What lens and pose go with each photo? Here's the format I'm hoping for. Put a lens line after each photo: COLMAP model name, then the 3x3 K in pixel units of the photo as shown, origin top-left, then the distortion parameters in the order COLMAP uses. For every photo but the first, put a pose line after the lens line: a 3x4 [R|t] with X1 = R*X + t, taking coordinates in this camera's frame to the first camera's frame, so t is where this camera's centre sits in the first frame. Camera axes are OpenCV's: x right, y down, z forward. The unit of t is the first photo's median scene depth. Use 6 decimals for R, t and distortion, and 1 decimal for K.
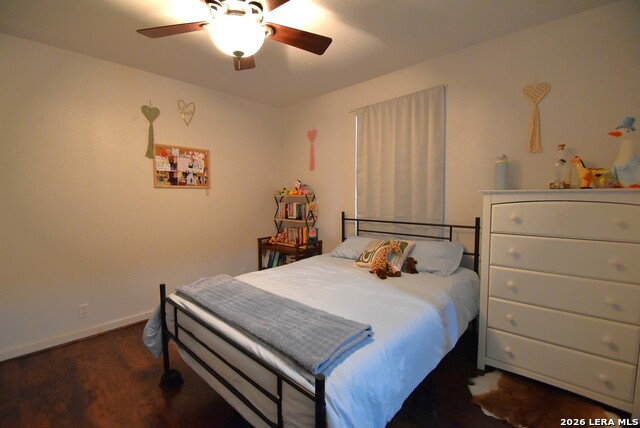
lens RADIAL K [[283.7, 0, 311.5], [0, 283.7, 215.1], [0, 0, 1]] dist [-0.001400, -0.000180]
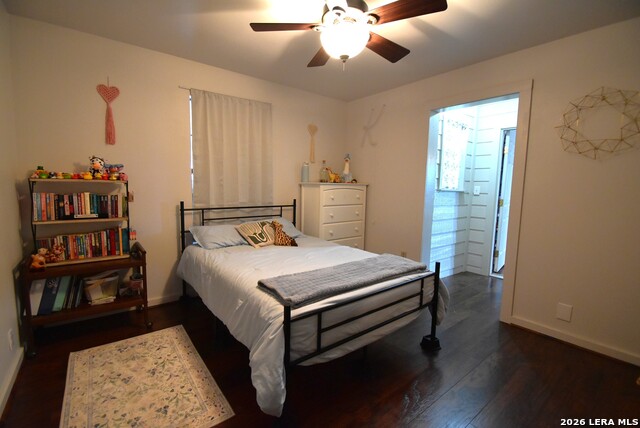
lens RADIAL K [[283.7, 0, 311.5], [0, 283.7, 215.1], [0, 0, 1]] dist [-0.001400, -0.000180]
pose [[0.159789, -0.094363, 0.982631, -0.711909], [0.050617, 0.994894, 0.087309, -0.026580], [-0.985853, 0.035787, 0.163749, 0.479718]]
